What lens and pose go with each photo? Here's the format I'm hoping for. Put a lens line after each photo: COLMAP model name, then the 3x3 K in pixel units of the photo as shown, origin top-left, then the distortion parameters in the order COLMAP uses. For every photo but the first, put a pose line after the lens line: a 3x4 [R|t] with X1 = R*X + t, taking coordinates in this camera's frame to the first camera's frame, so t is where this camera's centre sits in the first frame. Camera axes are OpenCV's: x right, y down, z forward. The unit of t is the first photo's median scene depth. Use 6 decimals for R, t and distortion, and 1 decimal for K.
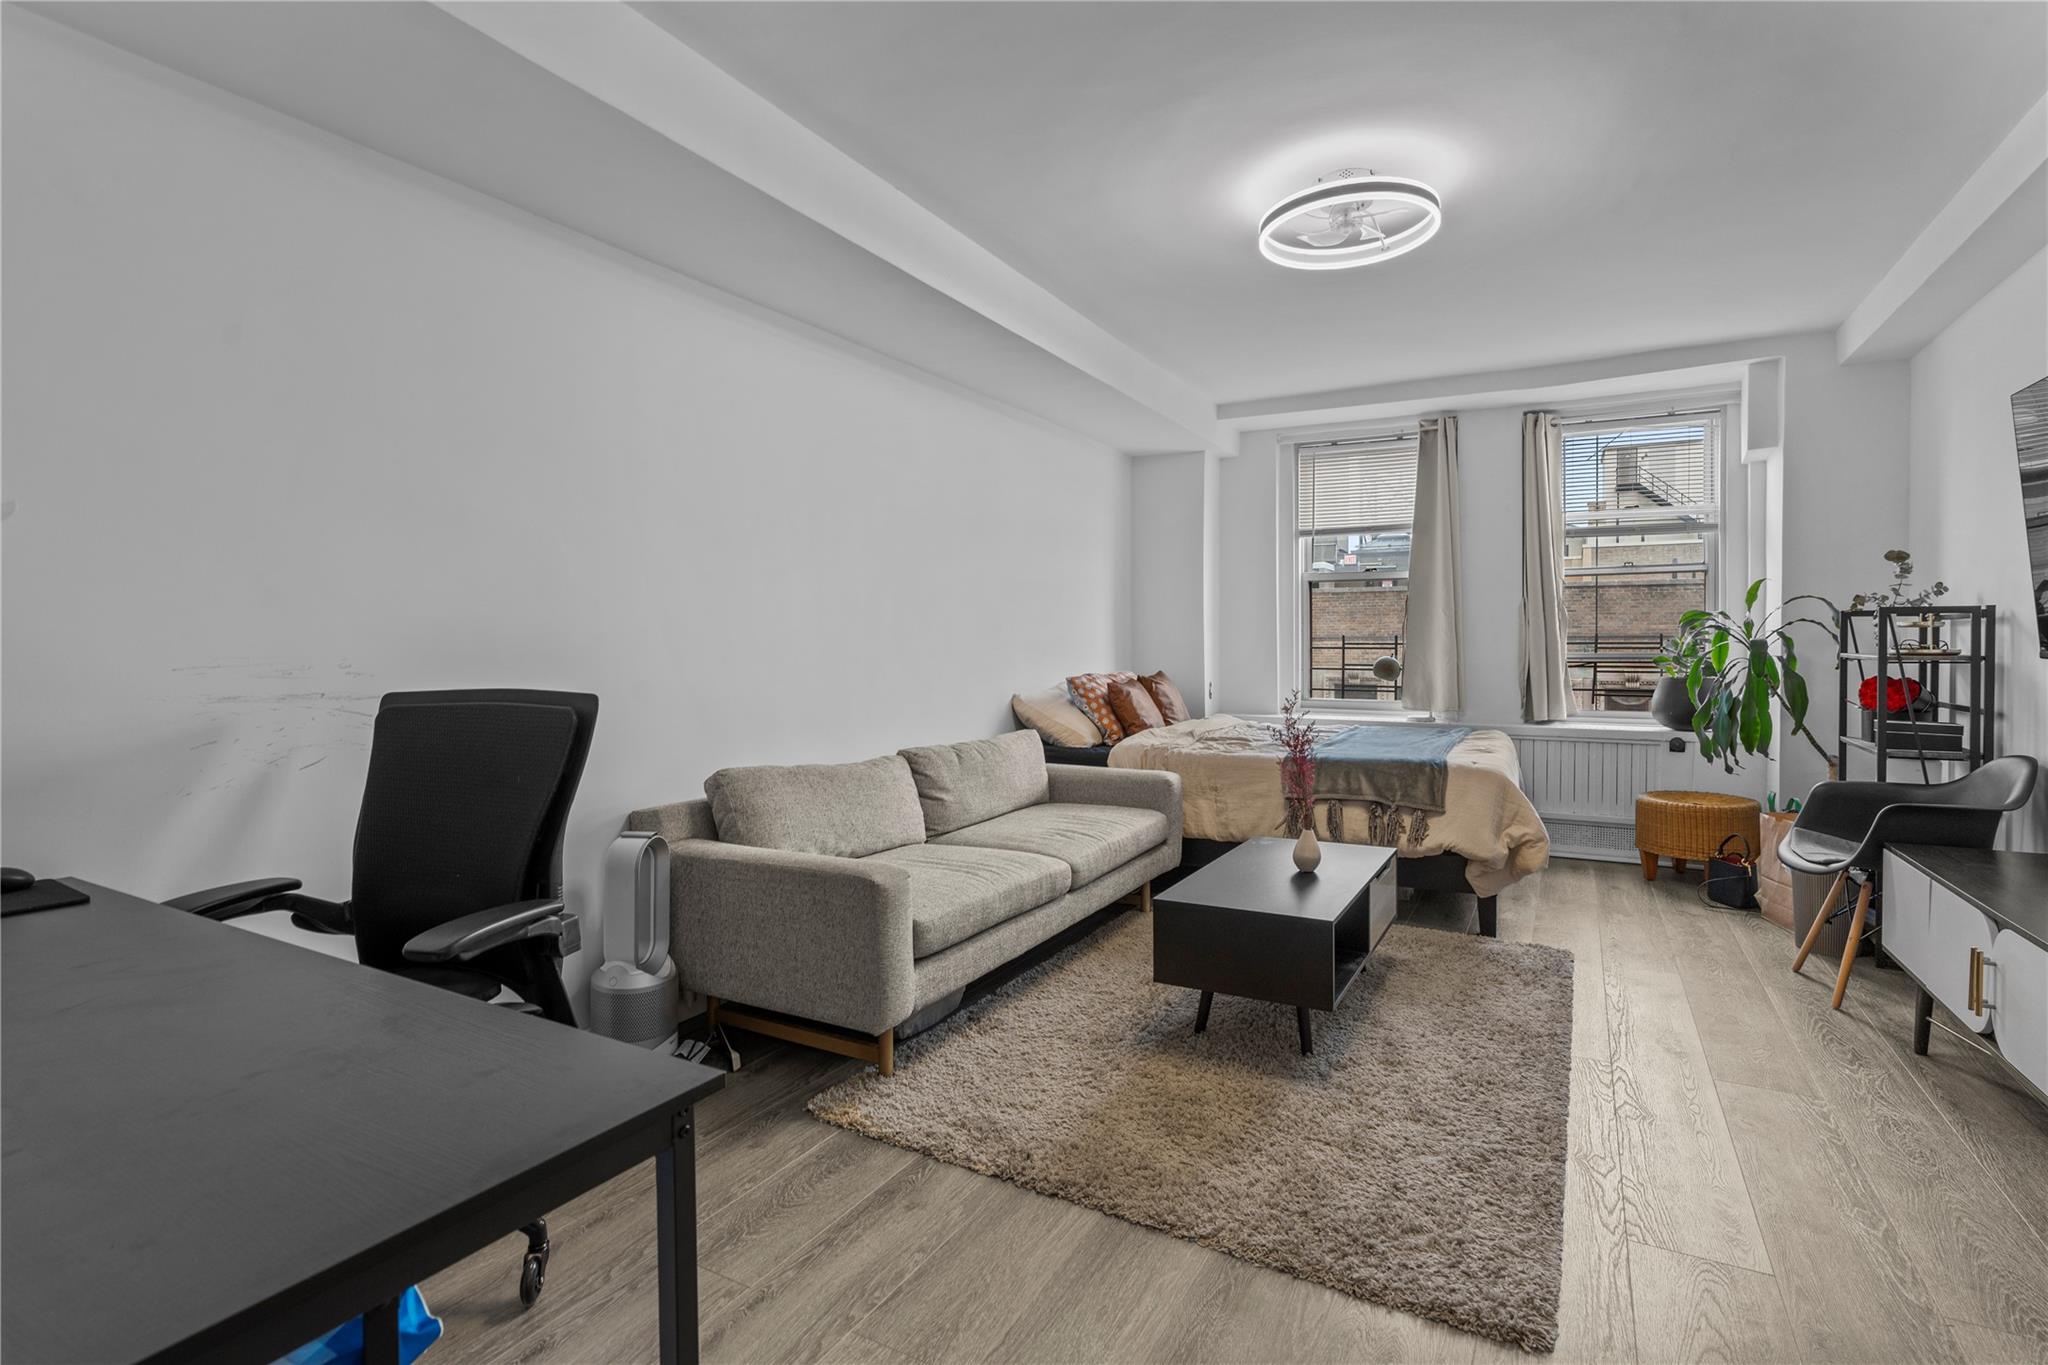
lens RADIAL K [[990.4, 0, 1034.7], [0, 990.4, 663.7], [0, 0, 1]] dist [-0.002649, 0.000425]
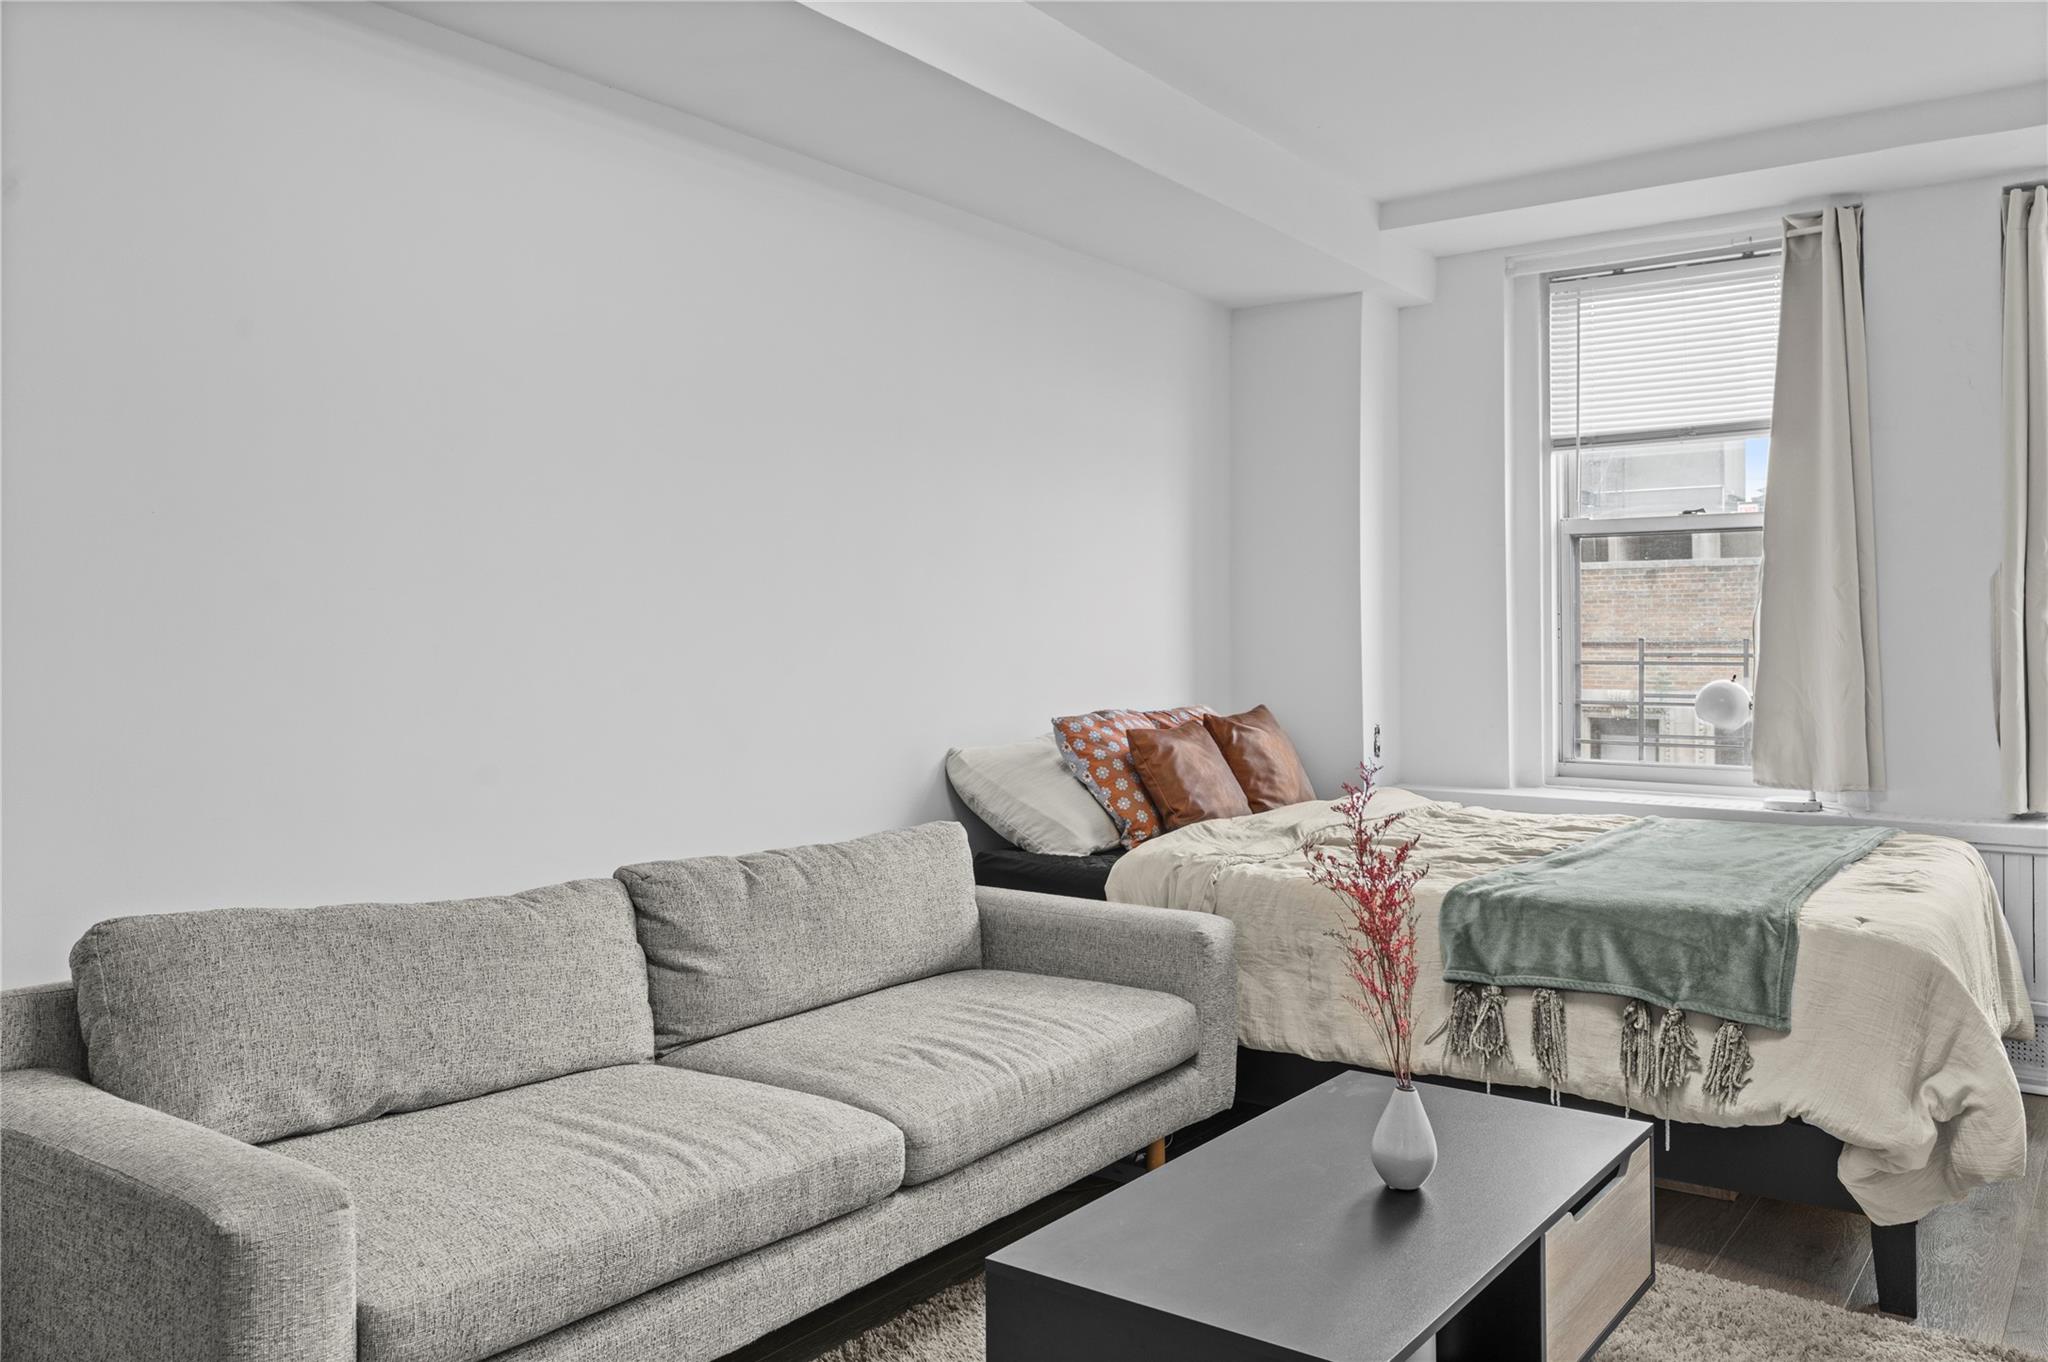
lens RADIAL K [[1543.7, 0, 1013.4], [0, 1543.7, 631.1], [0, 0, 1]] dist [0.006398, 0.001294]
pose [[0.989881, 0.001464, -0.141892, 0.158631], [-0.005996, 0.999485, -0.031515, -0.007721], [0.141772, 0.032047, 0.989380, 0.236964]]
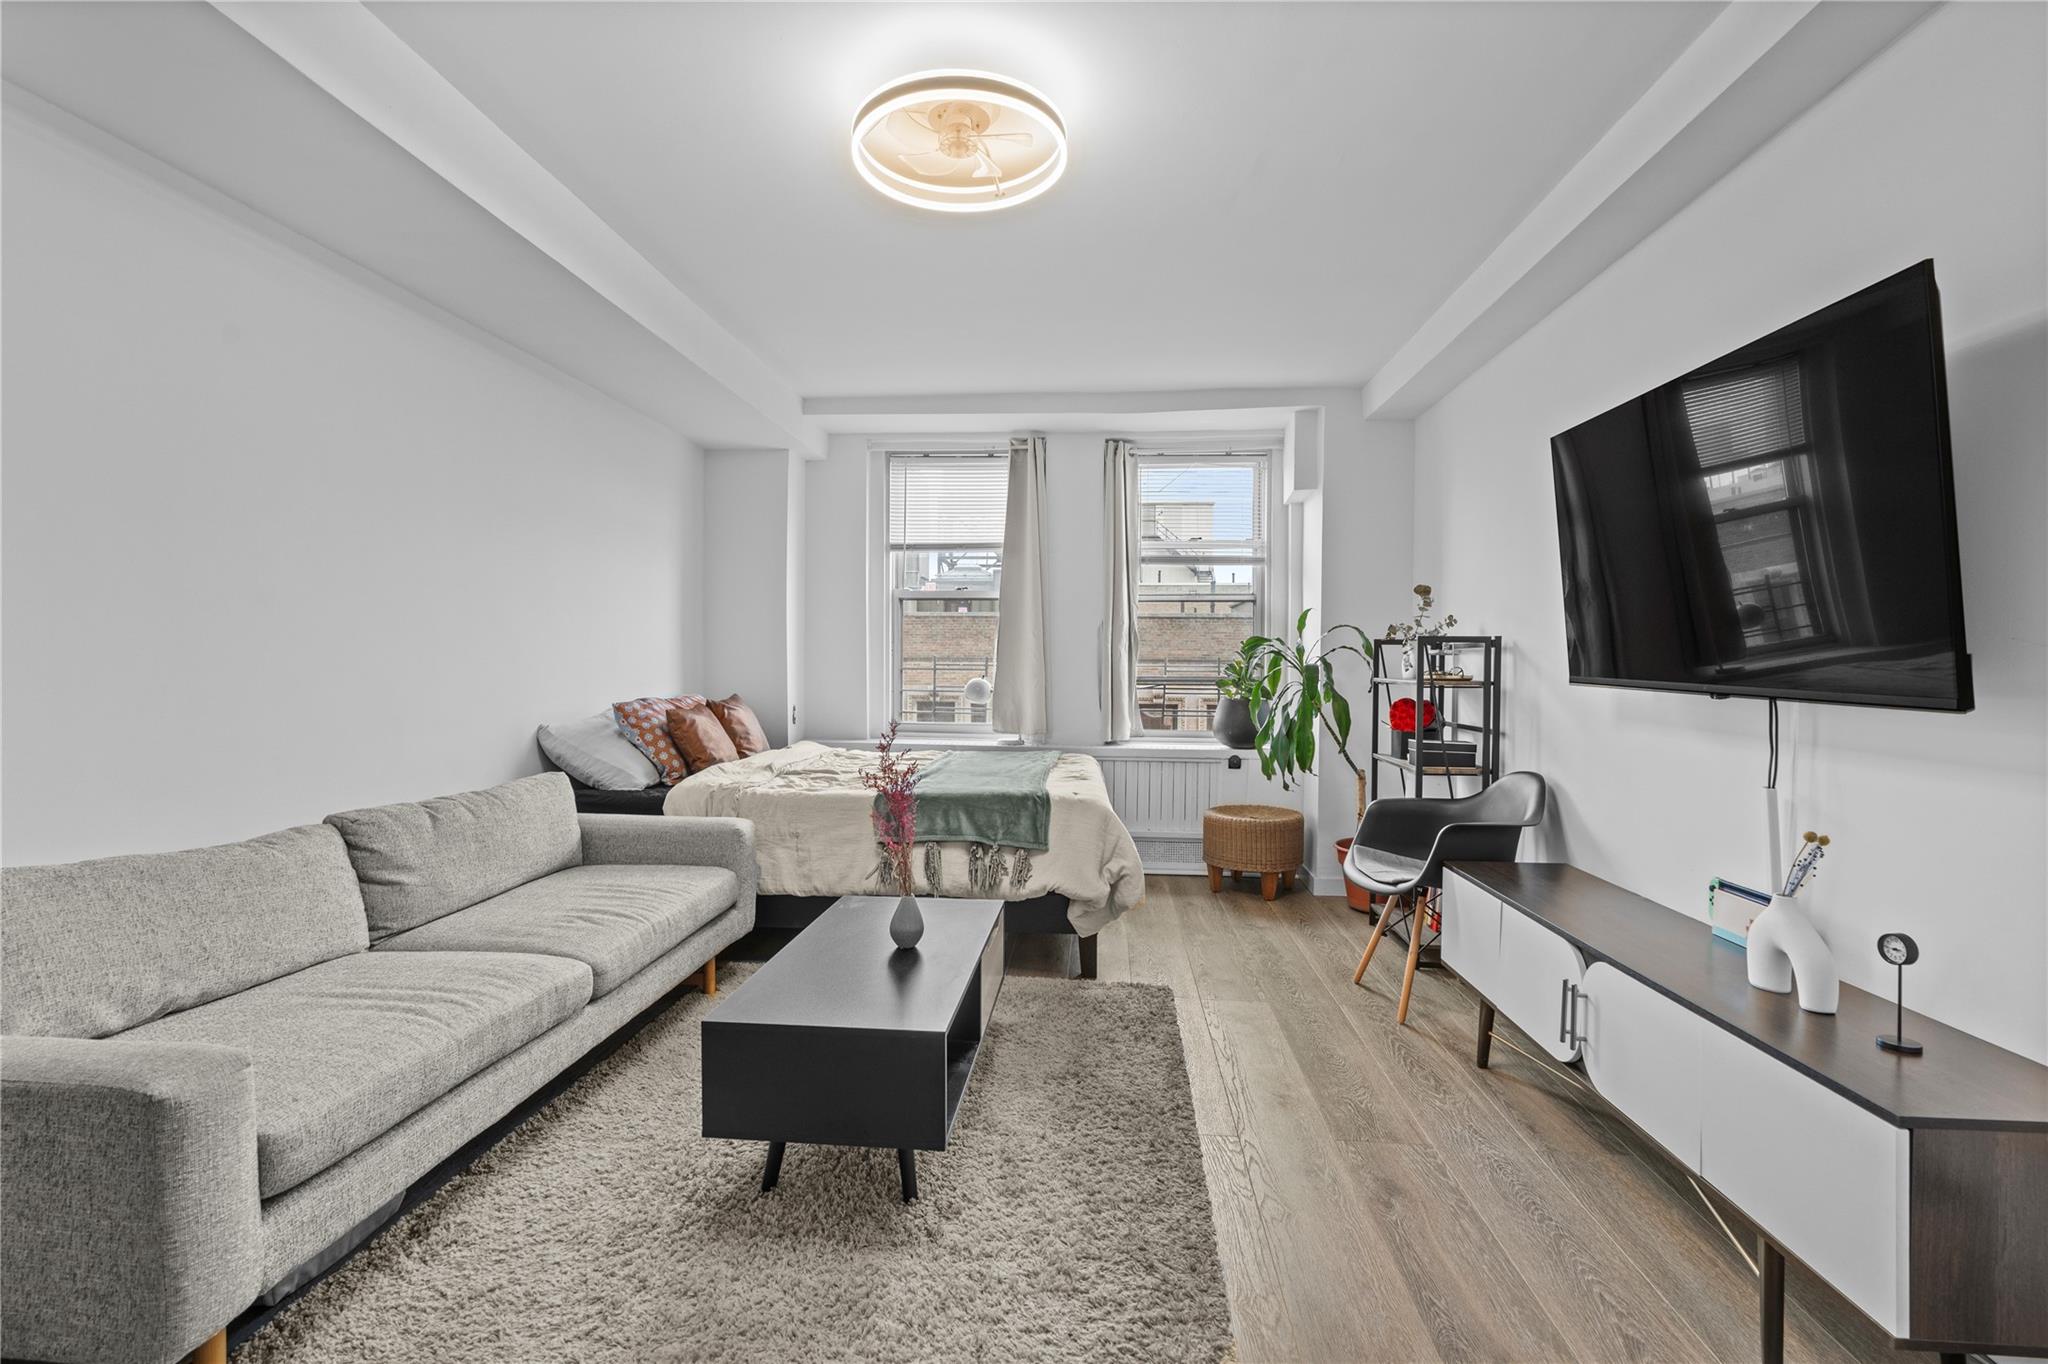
lens RADIAL K [[935.8, 0, 1020.1], [0, 935.8, 684.5], [0, 0, 1]] dist [-0.011232, 0.005449]
pose [[0.918742, 0.000602, 0.394859, 0.045542], [-0.001885, 0.999994, 0.002861, -0.005582], [-0.394855, -0.003372, 0.918737, 0.205221]]
